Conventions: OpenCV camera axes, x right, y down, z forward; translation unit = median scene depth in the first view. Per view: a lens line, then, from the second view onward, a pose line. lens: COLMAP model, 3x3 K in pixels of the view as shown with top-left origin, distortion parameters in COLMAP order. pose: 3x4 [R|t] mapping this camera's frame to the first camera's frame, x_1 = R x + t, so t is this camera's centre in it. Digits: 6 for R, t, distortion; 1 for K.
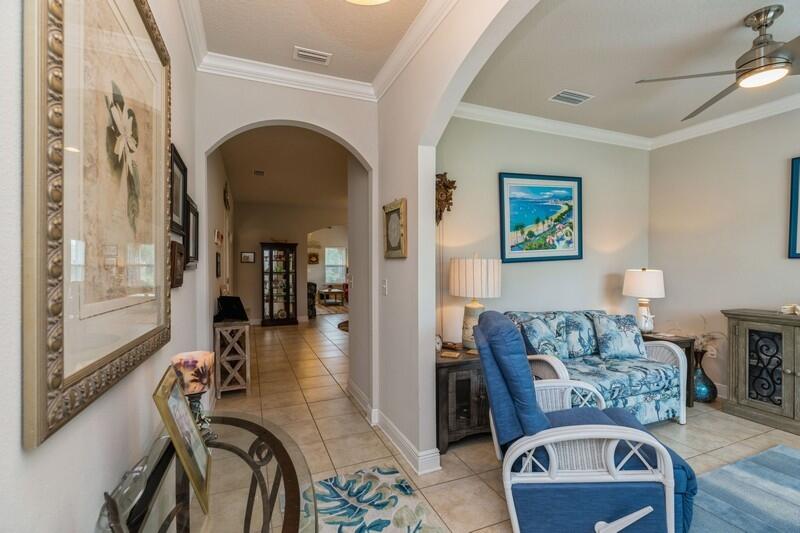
lens RADIAL K [[365.2, 0, 400.0], [0, 365.2, 266.5], [0, 0, 1]] dist [0.000556, 0.000036]
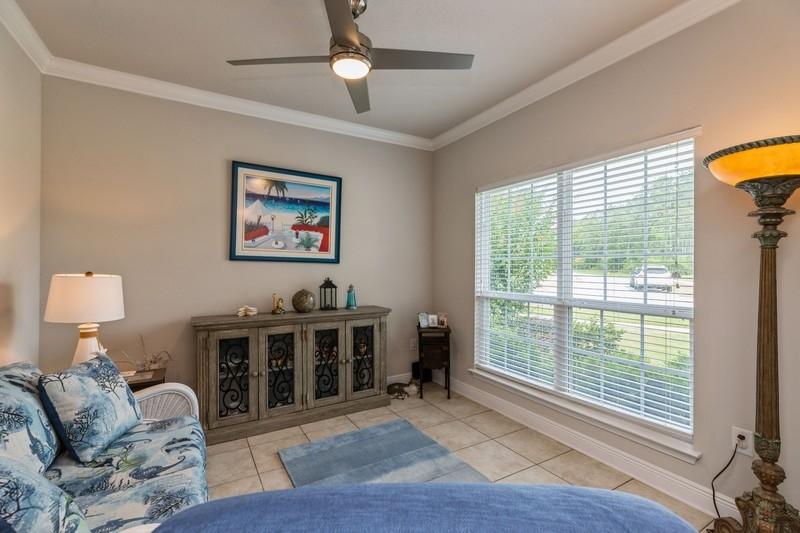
lens RADIAL K [[359.6, 0, 393.6], [0, 359.6, 266.6], [0, 0, 1]] dist [0.000294, 0.000126]
pose [[-0.108934, 0.003044, 0.994044, 0.043516], [0.003823, 0.999989, -0.002643, -0.001057], [-0.994042, 0.003513, -0.108945, 0.664289]]
